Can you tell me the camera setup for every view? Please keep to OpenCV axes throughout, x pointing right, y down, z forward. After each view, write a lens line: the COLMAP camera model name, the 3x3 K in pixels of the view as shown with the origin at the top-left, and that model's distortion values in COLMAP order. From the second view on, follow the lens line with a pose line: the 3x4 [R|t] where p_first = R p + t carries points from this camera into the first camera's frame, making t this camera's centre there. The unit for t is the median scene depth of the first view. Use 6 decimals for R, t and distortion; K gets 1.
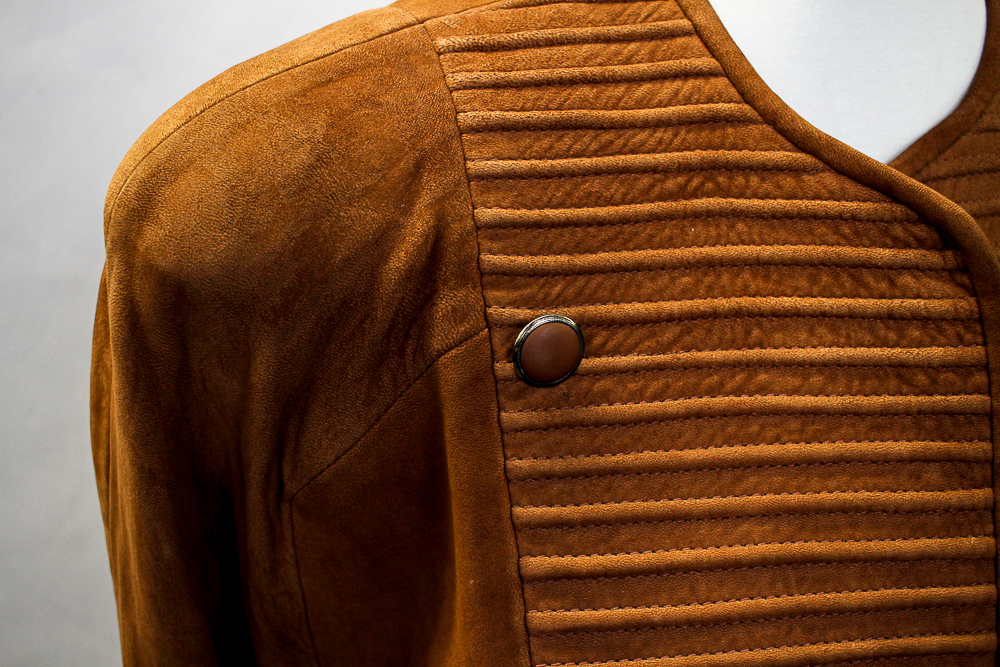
lens RADIAL K [[1121.5, 0, 484.6], [0, 1121.5, 335.7], [0, 0, 1]] dist [-0.138942, 0.143386]
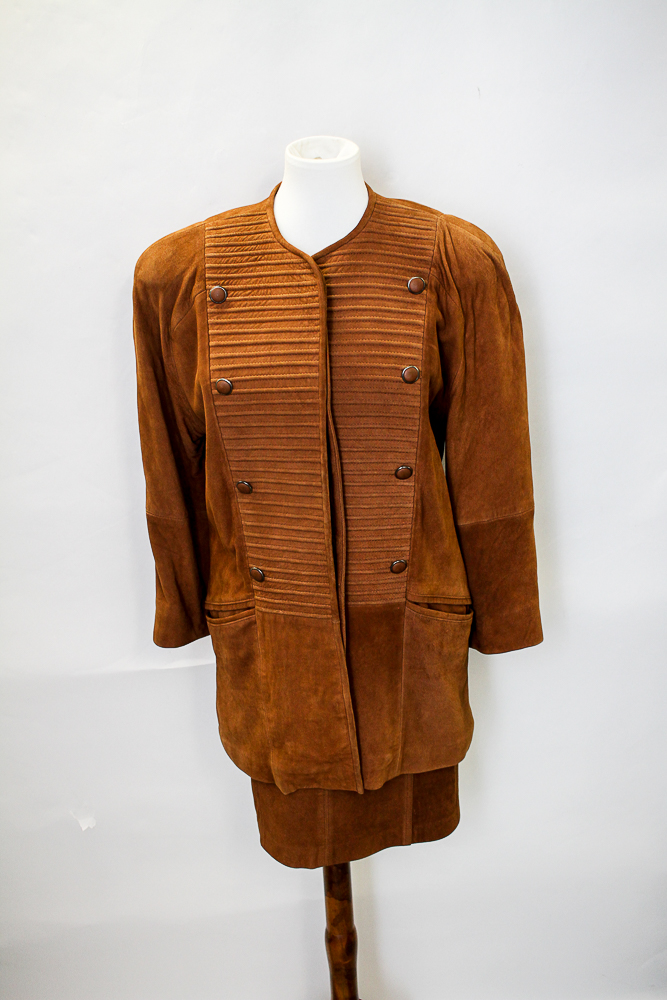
lens RADIAL K [[1121.5, 0, 333.5], [0, 1121.5, 500.0], [0, 0, 1]] dist [-0.138942, 0.143386]
pose [[0.936401, 0.024315, -0.350088, 1.955428], [-0.050343, 0.996586, -0.065438, 1.038356], [0.347302, 0.078901, 0.934428, -2.753686]]
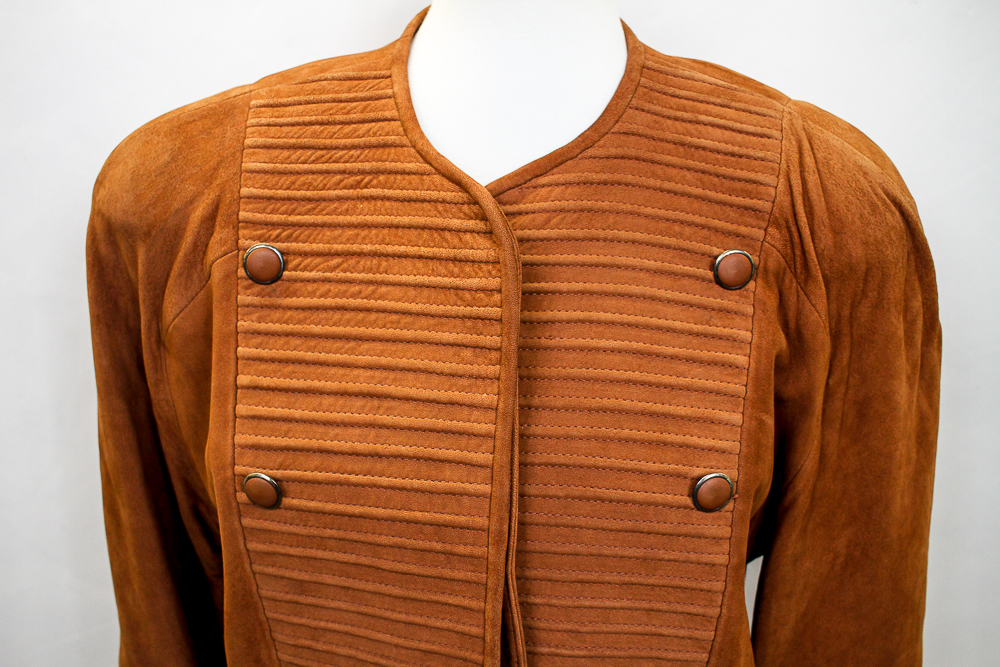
lens RADIAL K [[1121.5, 0, 484.6], [0, 1121.5, 335.7], [0, 0, 1]] dist [-0.138942, 0.143386]
pose [[0.931326, 0.076466, -0.356068, 1.026266], [-0.107364, 0.991905, -0.067808, 0.209118], [0.348001, 0.101380, 0.931996, -0.558713]]
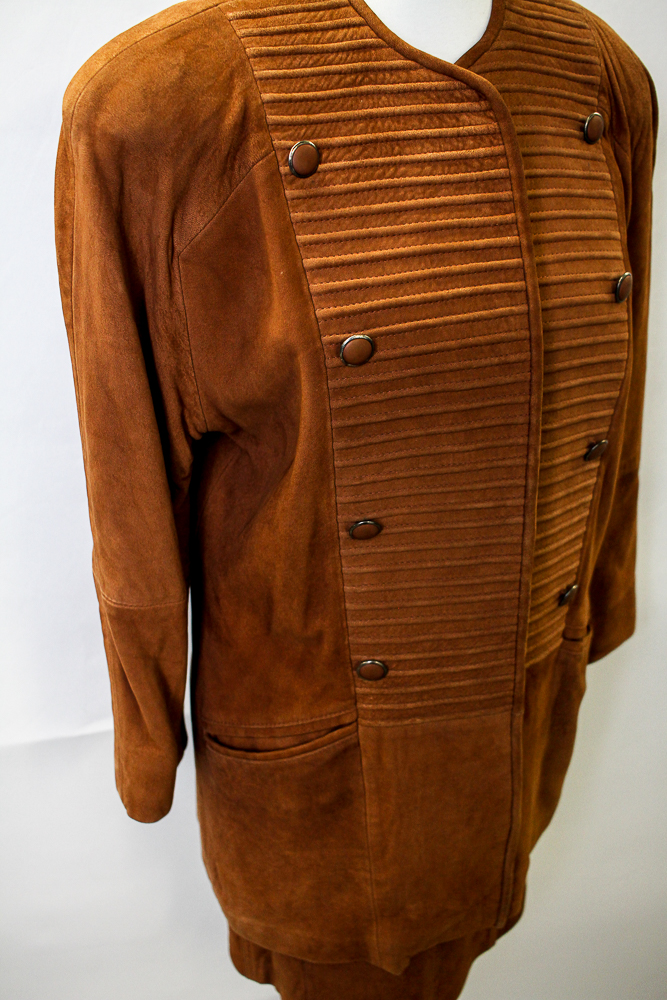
lens RADIAL K [[1121.5, 0, 333.5], [0, 1121.5, 500.0], [0, 0, 1]] dist [-0.138942, 0.143386]
pose [[0.967810, -0.139877, 0.209233, -0.398569], [0.116947, 0.986071, 0.118269, 0.390157], [-0.222862, -0.089992, 0.970687, -1.047463]]
